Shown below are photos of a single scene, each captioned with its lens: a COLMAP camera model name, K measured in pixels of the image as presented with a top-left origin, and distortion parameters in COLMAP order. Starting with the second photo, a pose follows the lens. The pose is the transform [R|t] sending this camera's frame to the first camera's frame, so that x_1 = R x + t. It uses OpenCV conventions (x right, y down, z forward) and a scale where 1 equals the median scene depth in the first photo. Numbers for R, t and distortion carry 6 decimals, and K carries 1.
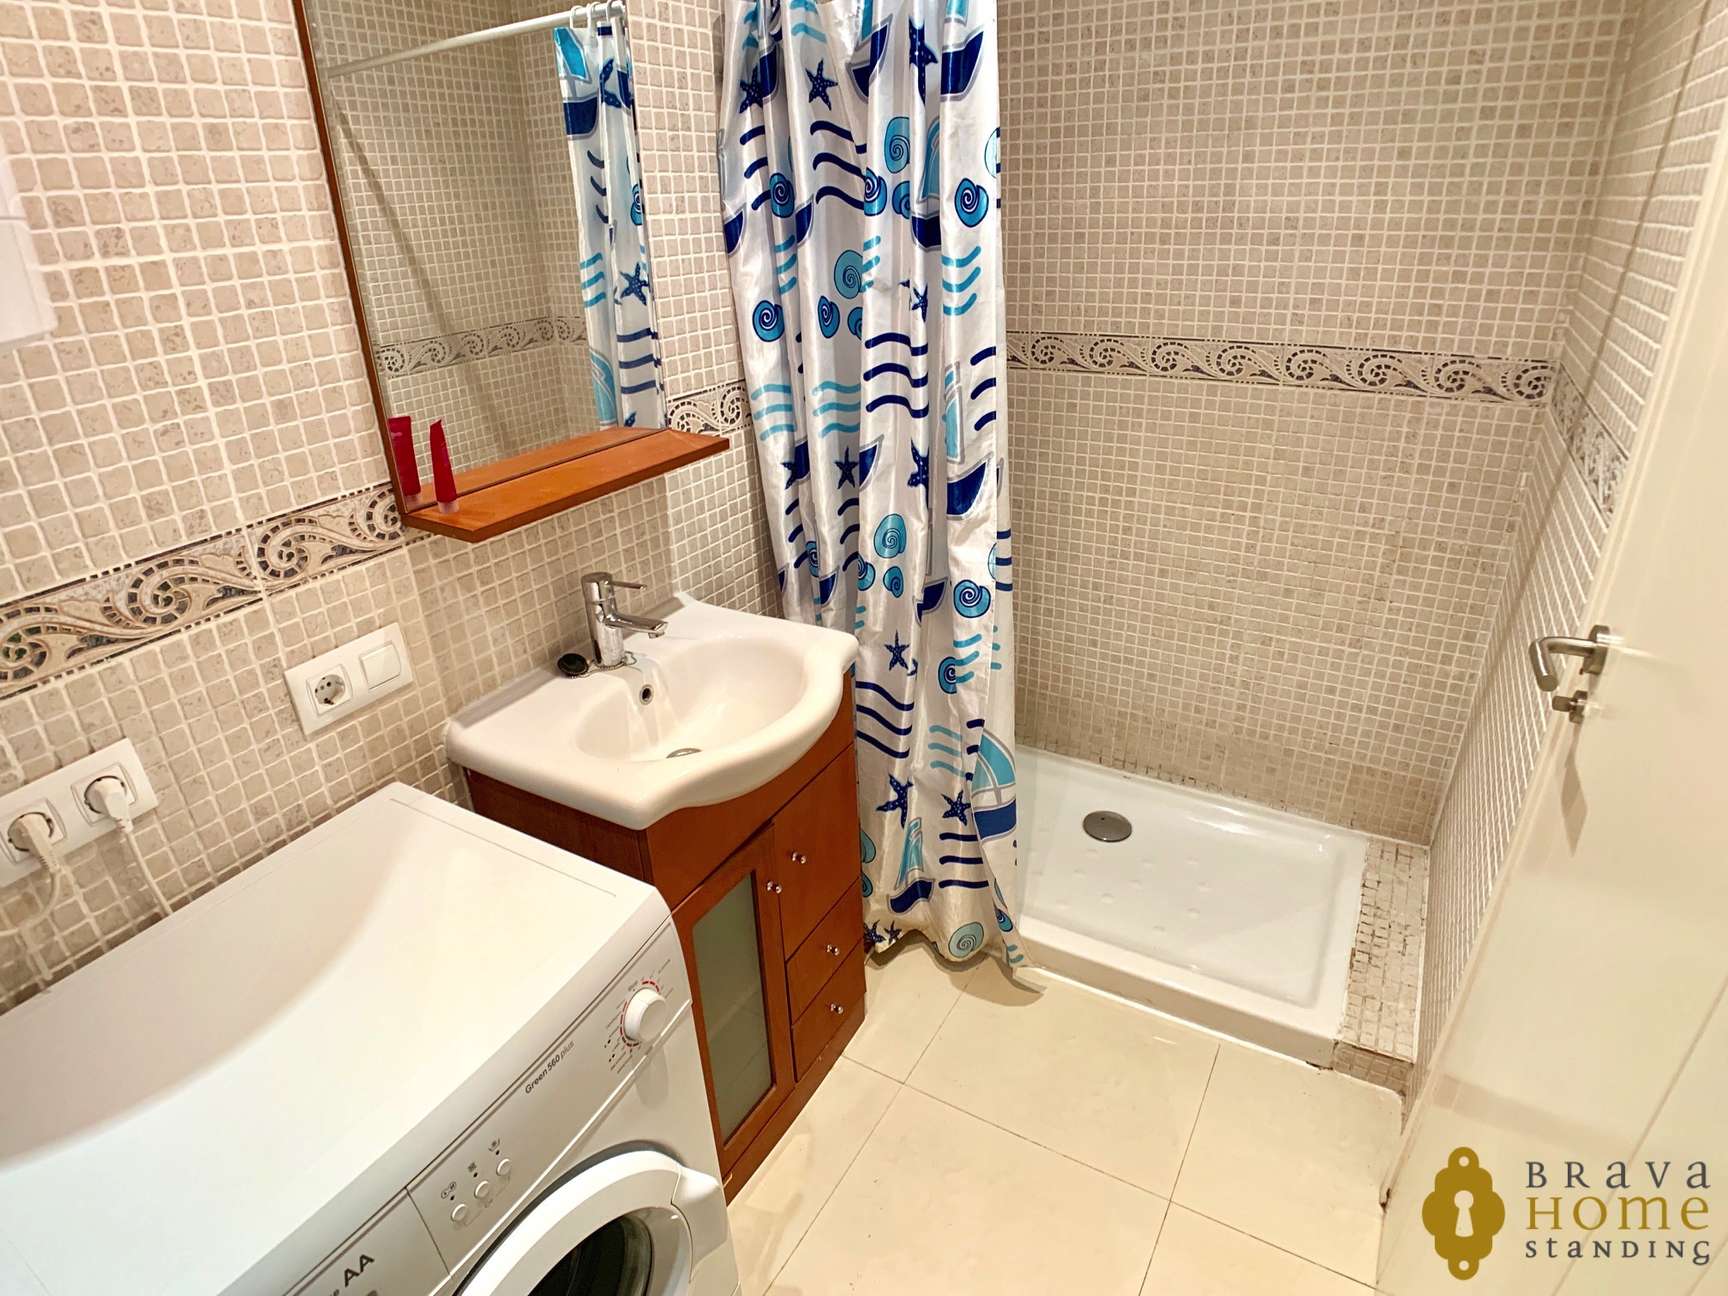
lens RADIAL K [[925.9, 0, 864.0], [0, 925.9, 648.0], [0, 0, 1]] dist [-0.122099, 0.027476]
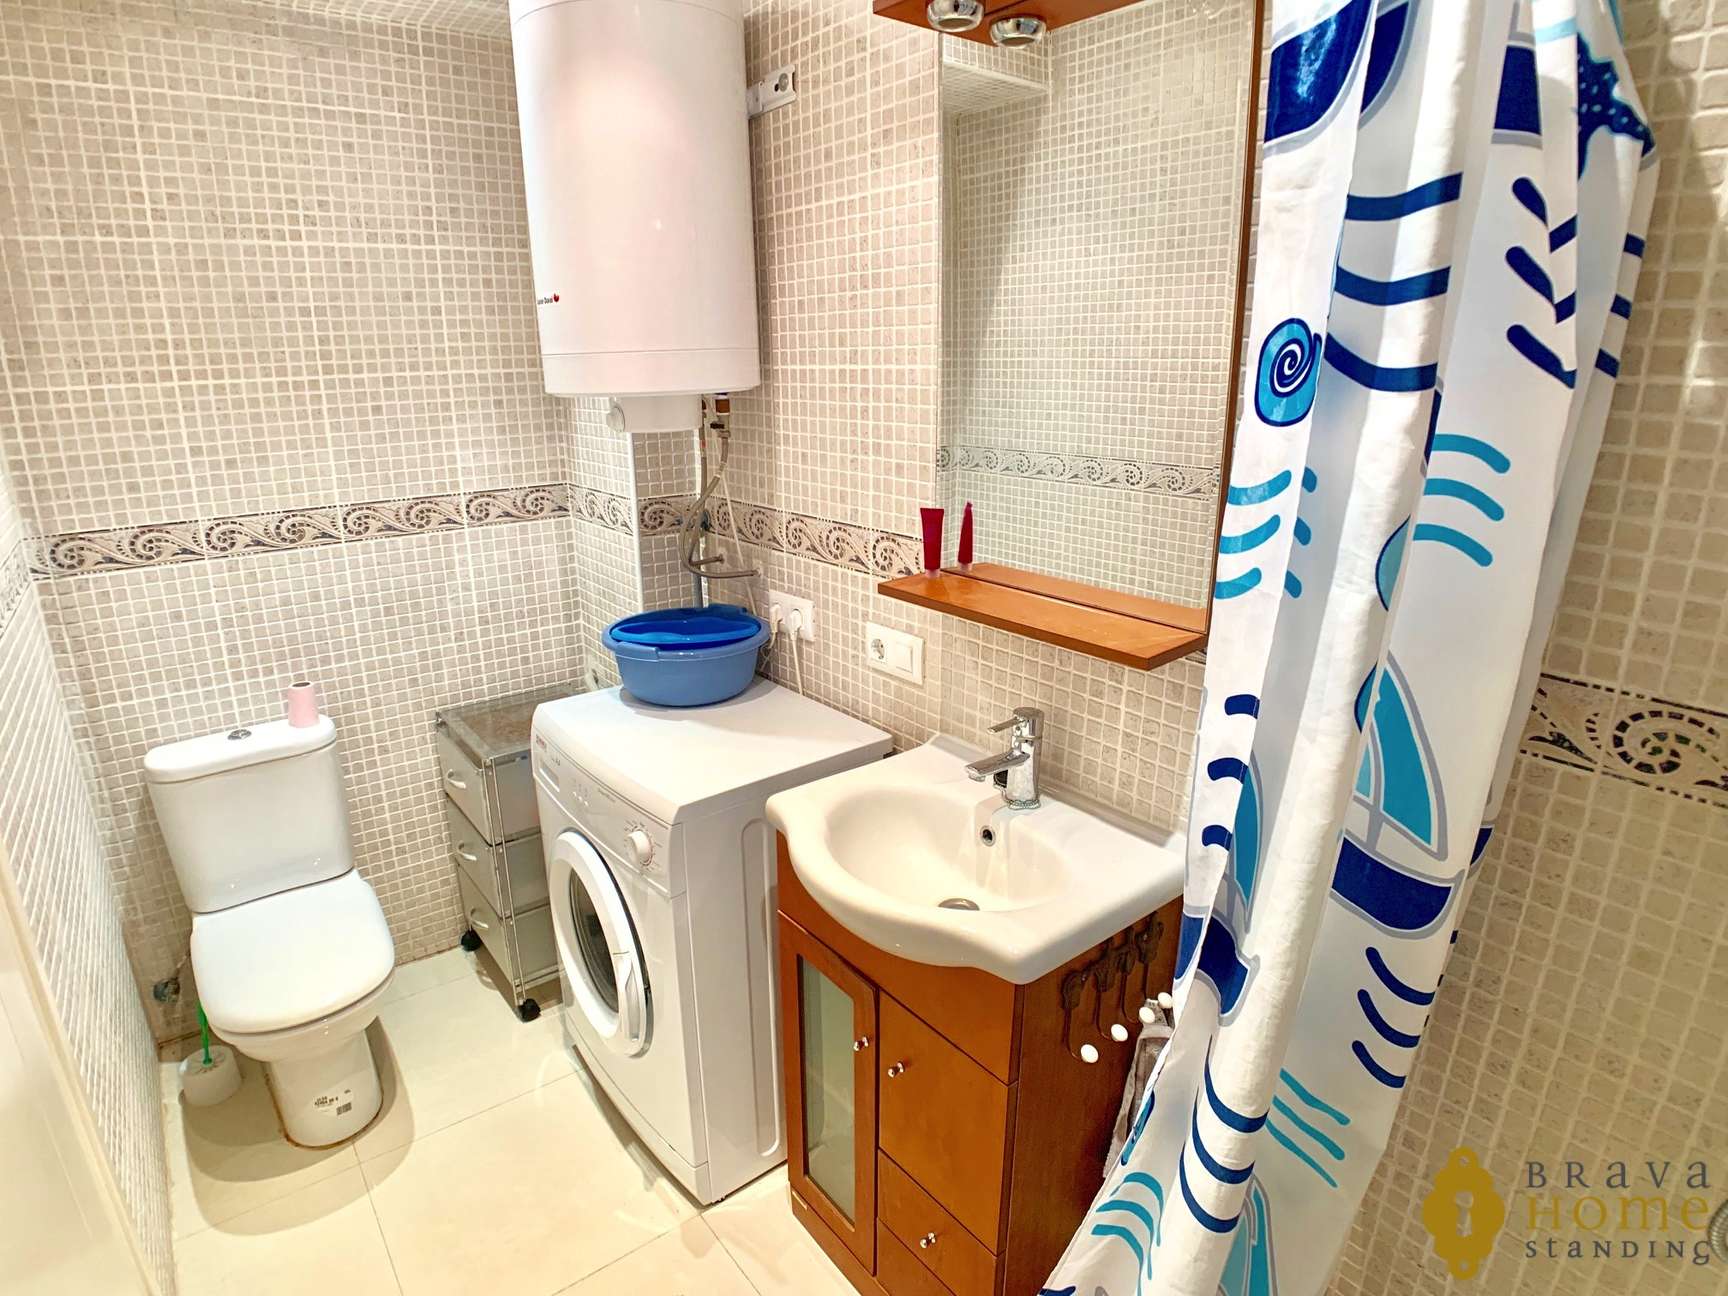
lens RADIAL K [[951.8, 0, 857.9], [0, 951.8, 696.2], [0, 0, 1]] dist [-0.106509, 0.028465]
pose [[-0.385559, 0.333515, -0.860298, 0.785822], [-0.385618, 0.788809, 0.478623, -0.610266], [0.838238, 0.516283, -0.175523, 1.205447]]
